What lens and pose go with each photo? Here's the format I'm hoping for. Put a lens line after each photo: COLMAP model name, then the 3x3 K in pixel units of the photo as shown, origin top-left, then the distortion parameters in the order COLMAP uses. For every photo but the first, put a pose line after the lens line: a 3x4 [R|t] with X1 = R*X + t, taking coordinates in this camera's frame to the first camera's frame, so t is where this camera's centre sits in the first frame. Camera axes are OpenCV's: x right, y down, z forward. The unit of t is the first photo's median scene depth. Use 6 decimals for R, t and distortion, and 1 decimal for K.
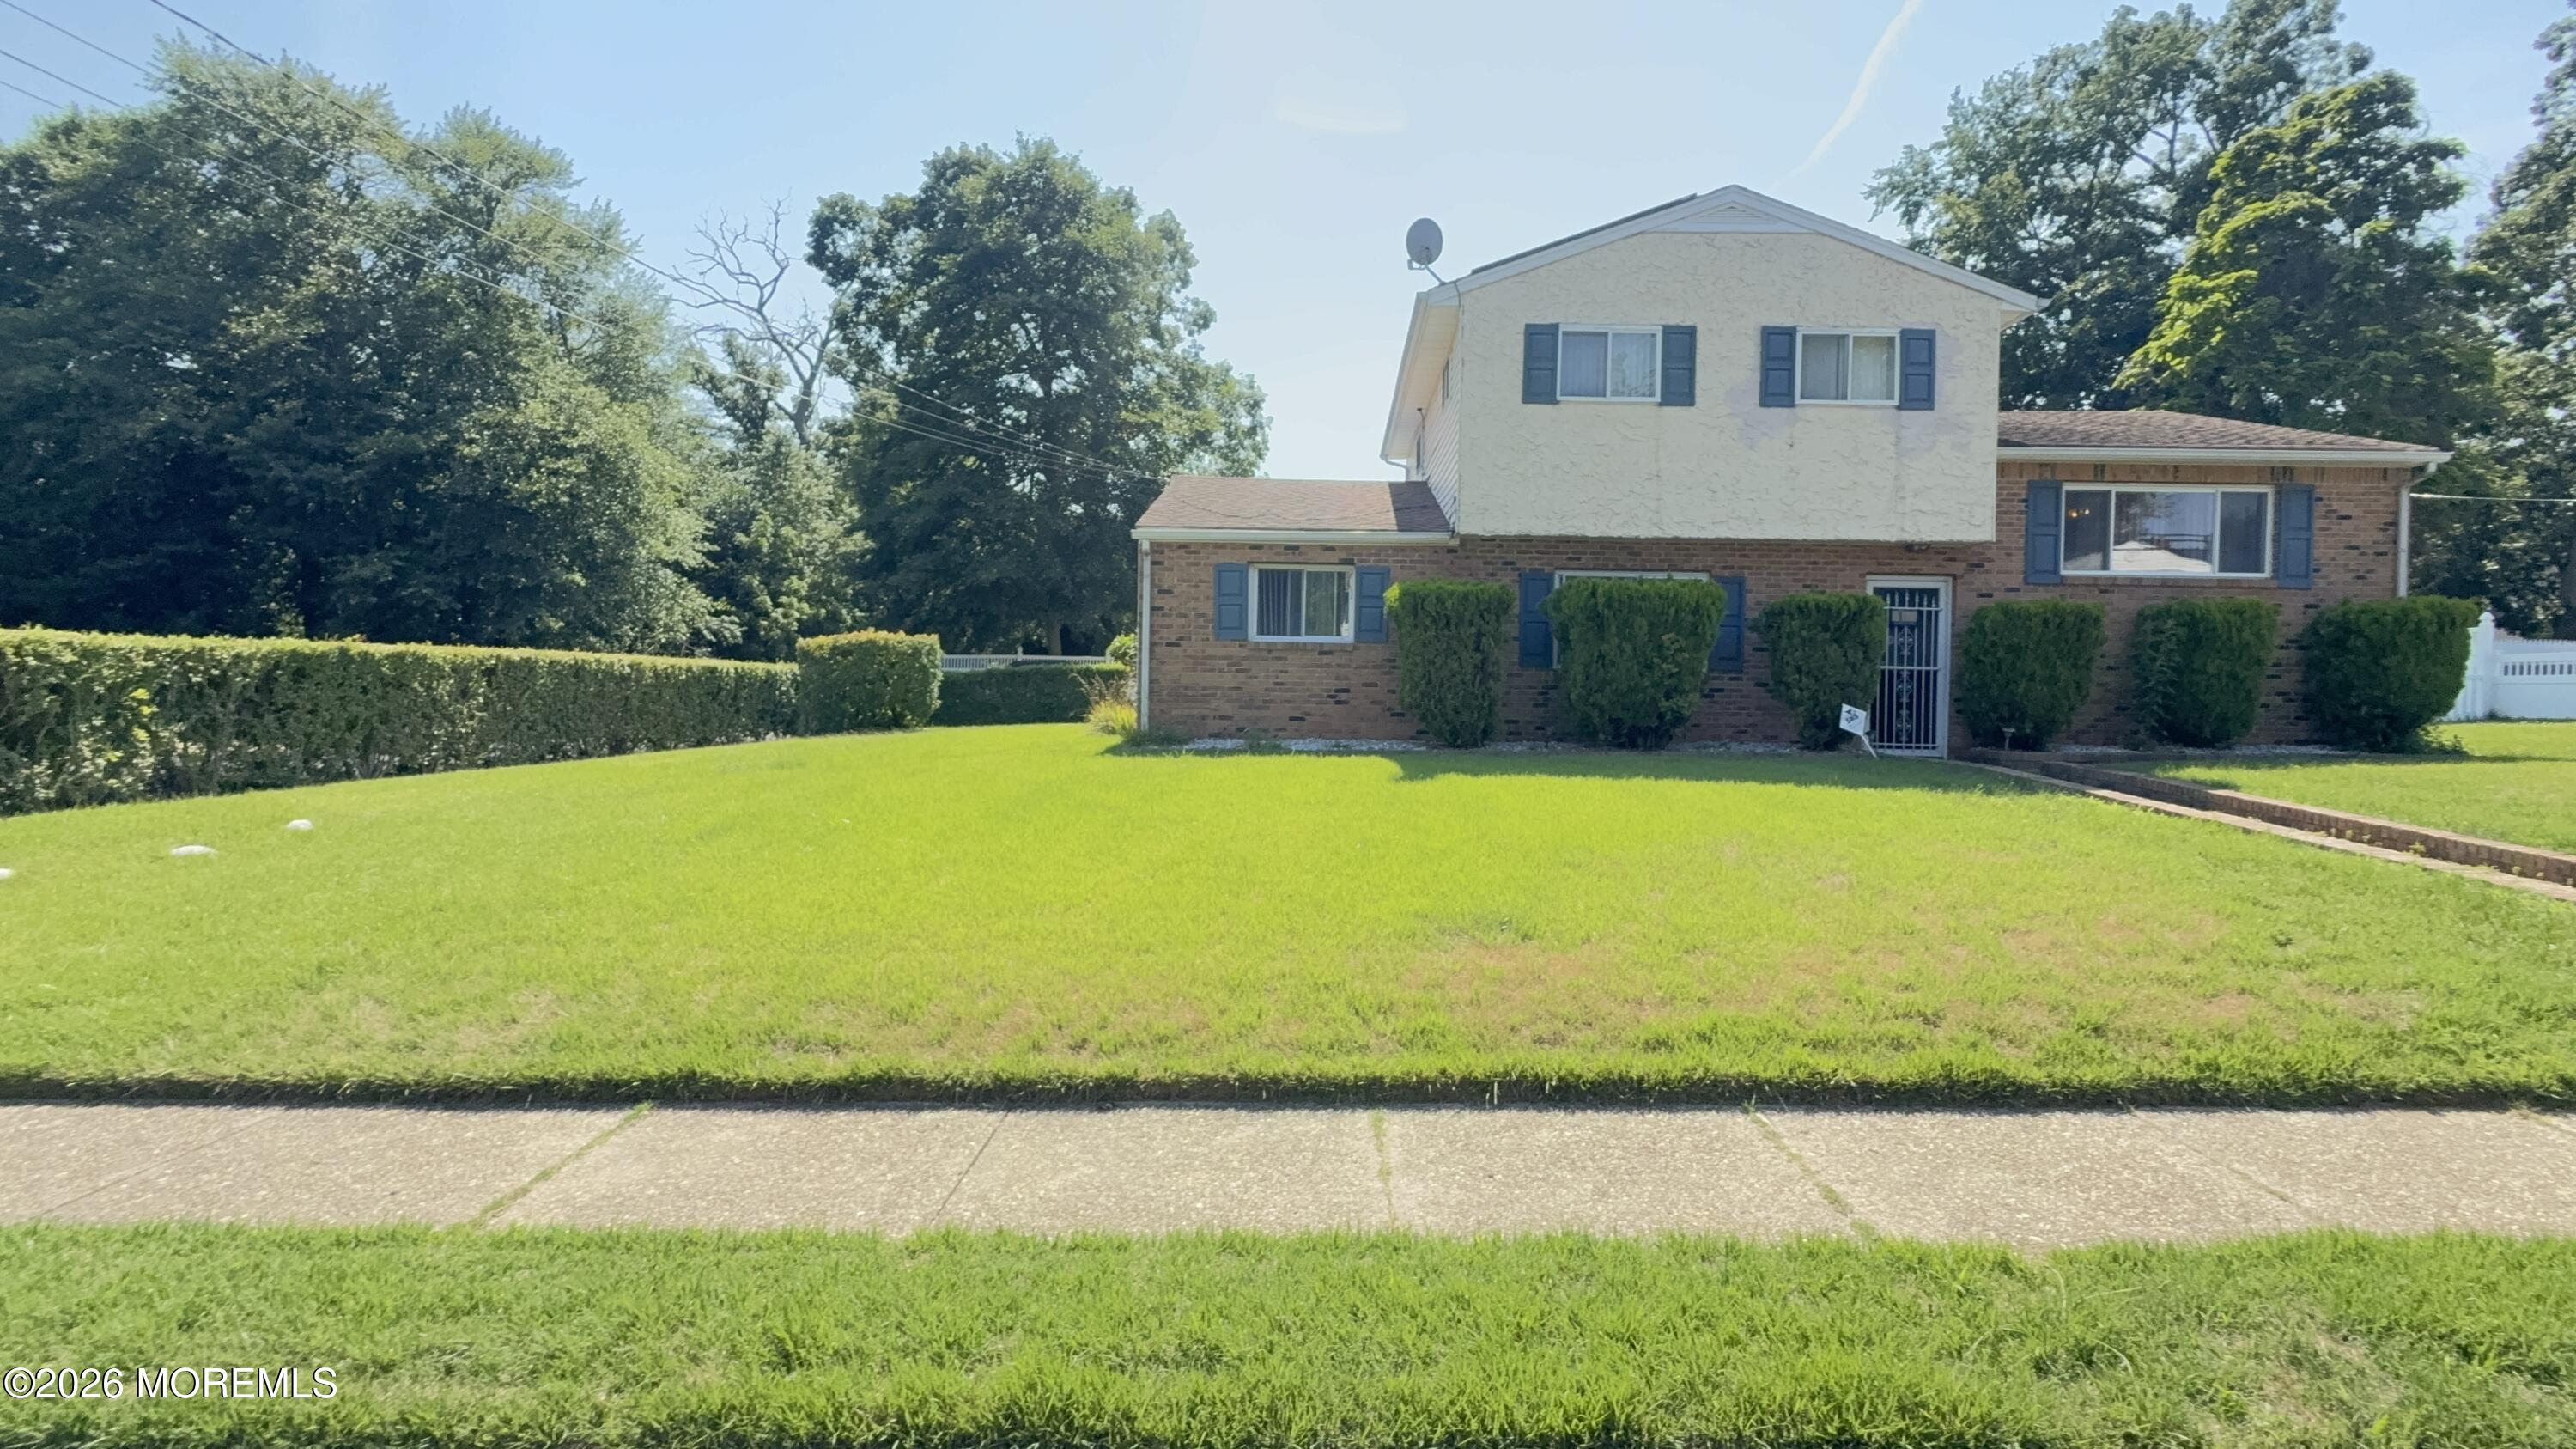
lens RADIAL K [[1172.1, 0, 1286.0], [0, 1172.1, 720.3], [0, 0, 1]] dist [0.000412, -0.000228]
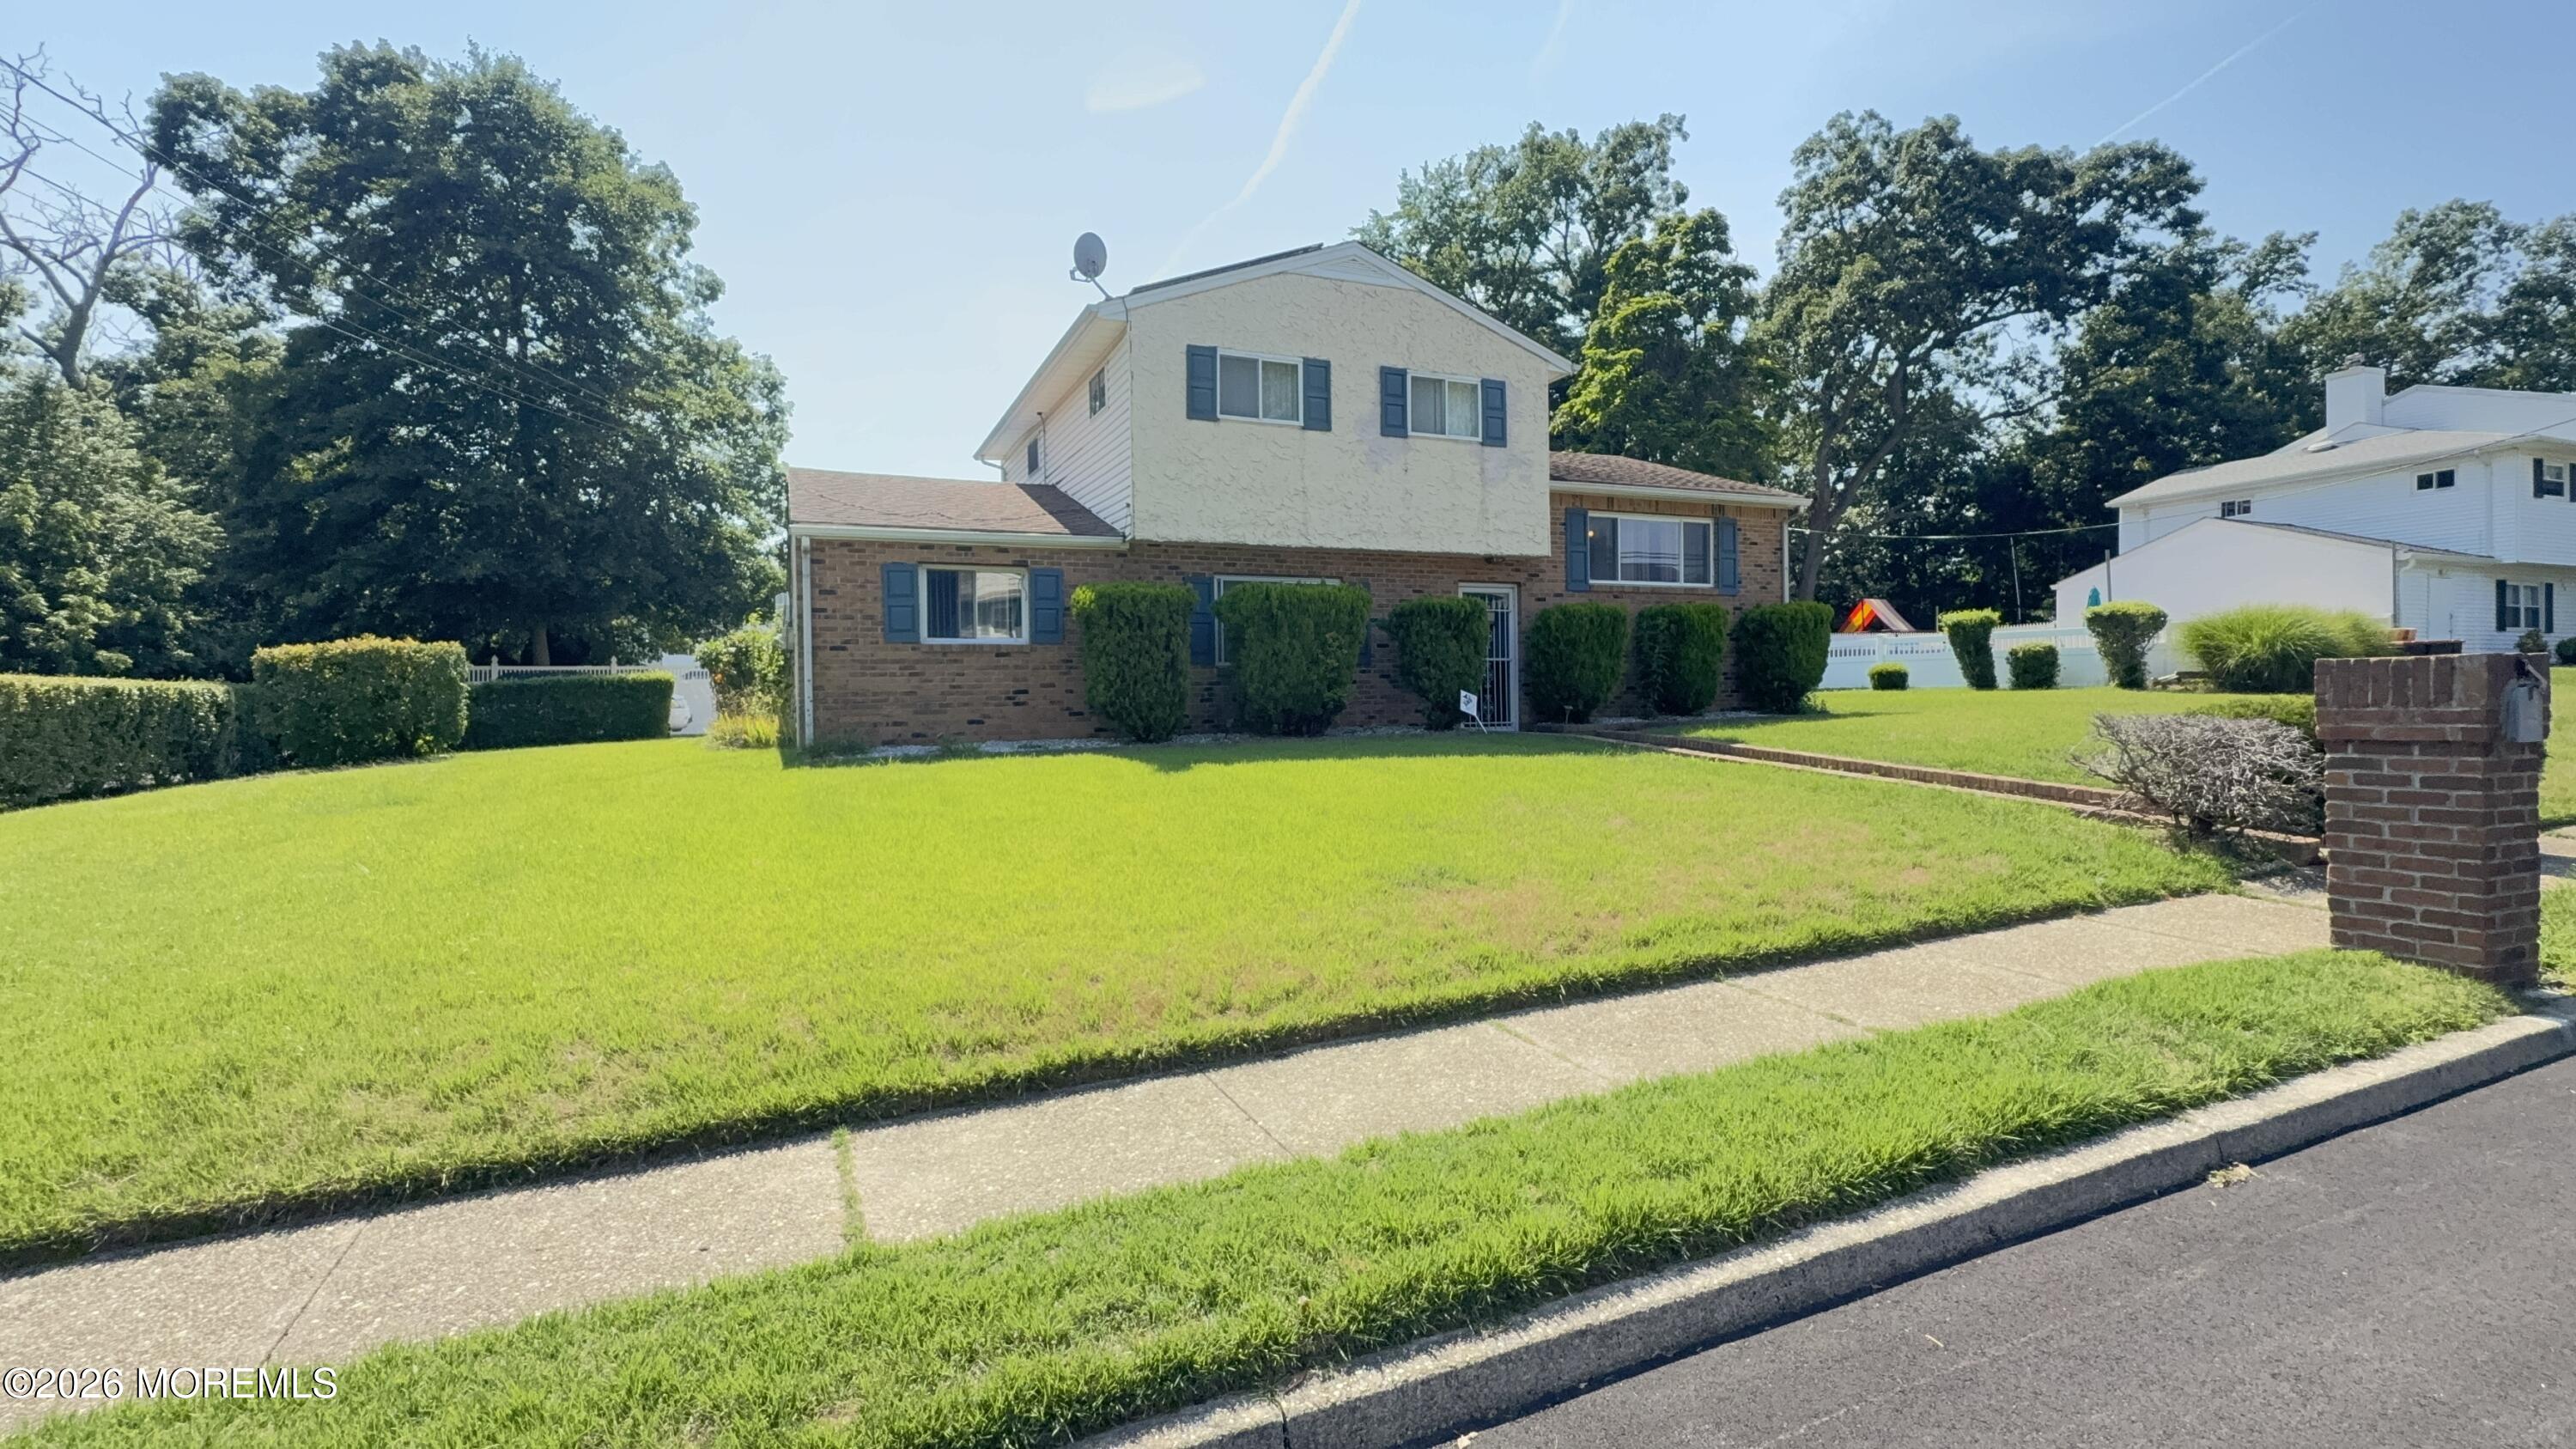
lens RADIAL K [[1172.1, 0, 1286.0], [0, 1172.1, 720.3], [0, 0, 1]] dist [0.000412, -0.000228]
pose [[0.905219, -0.039685, 0.423087, -0.170868], [0.040286, 0.999160, 0.007526, 0.000591], [-0.423031, 0.010232, 0.906058, -0.005900]]
